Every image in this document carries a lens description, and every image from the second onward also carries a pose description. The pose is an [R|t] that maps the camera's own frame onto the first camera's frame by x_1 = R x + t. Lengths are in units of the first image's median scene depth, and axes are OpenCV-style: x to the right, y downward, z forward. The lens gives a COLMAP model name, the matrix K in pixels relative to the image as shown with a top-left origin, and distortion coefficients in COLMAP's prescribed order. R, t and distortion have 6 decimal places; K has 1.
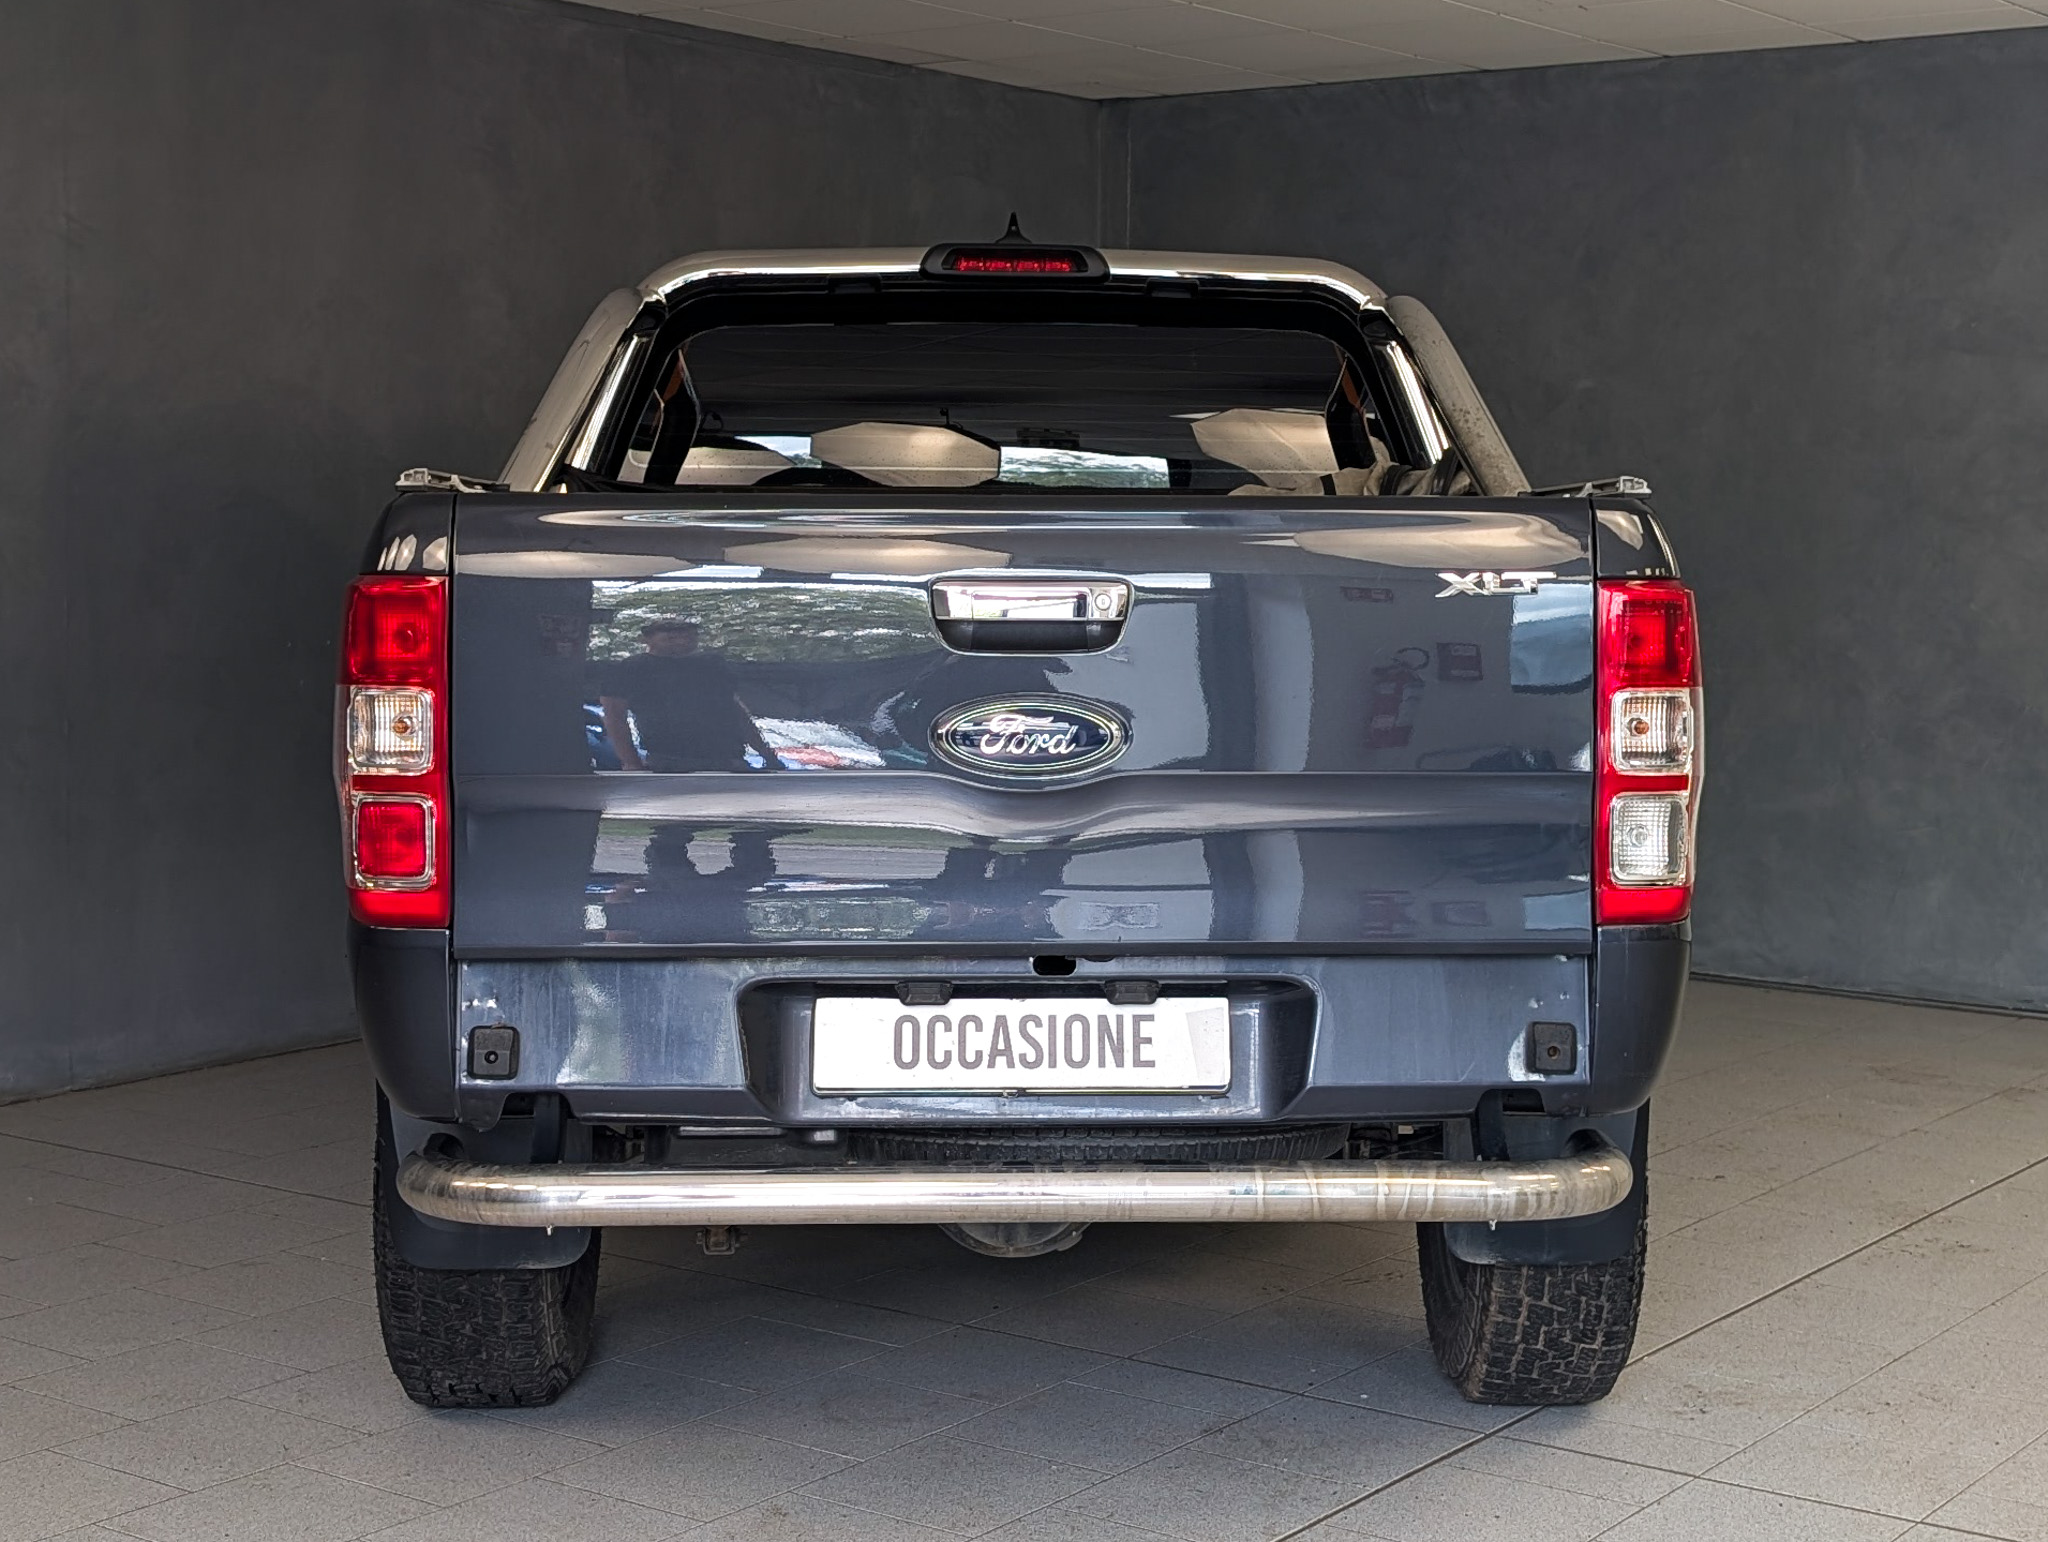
lens RADIAL K [[1696.5, 0, 997.3], [0, 1696.5, 792.9], [0, 0, 1]] dist [0.058883, -0.025530]
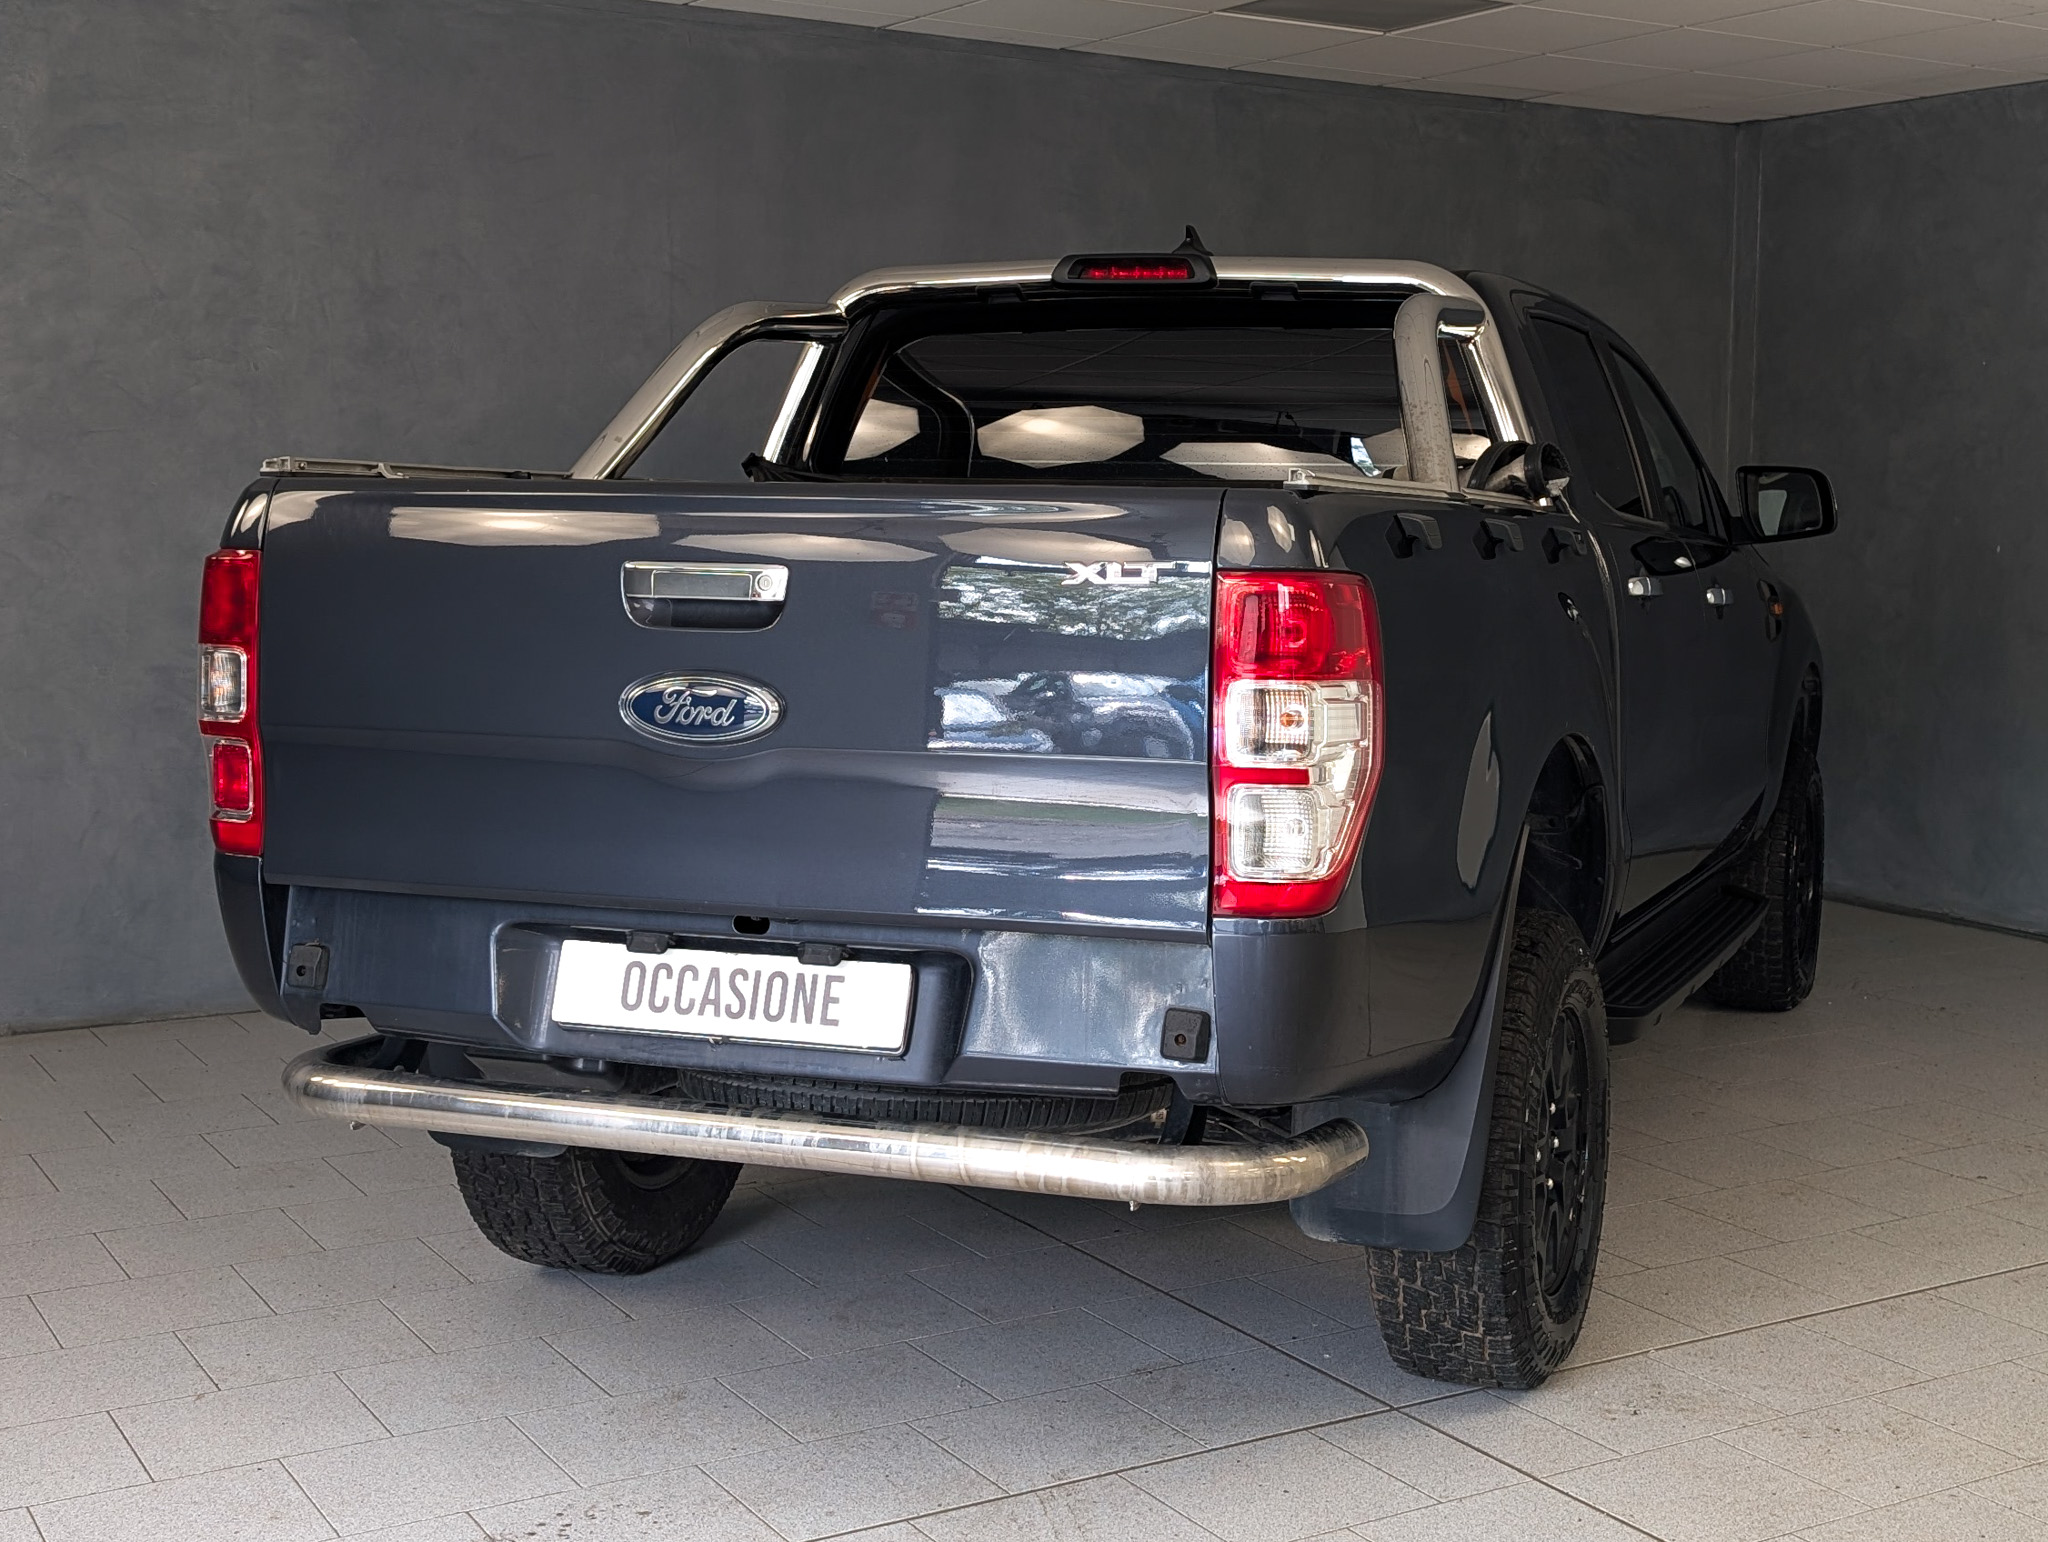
lens RADIAL K [[1518.8, 0, 1106.5], [0, 1518.8, 757.3], [0, 0, 1]] dist [0.047558, -0.052462]
pose [[0.977039, 0.041744, -0.208929, 0.441558], [-0.041251, 0.999126, 0.006716, -0.018194], [0.209027, 0.002057, 0.977908, 0.109914]]
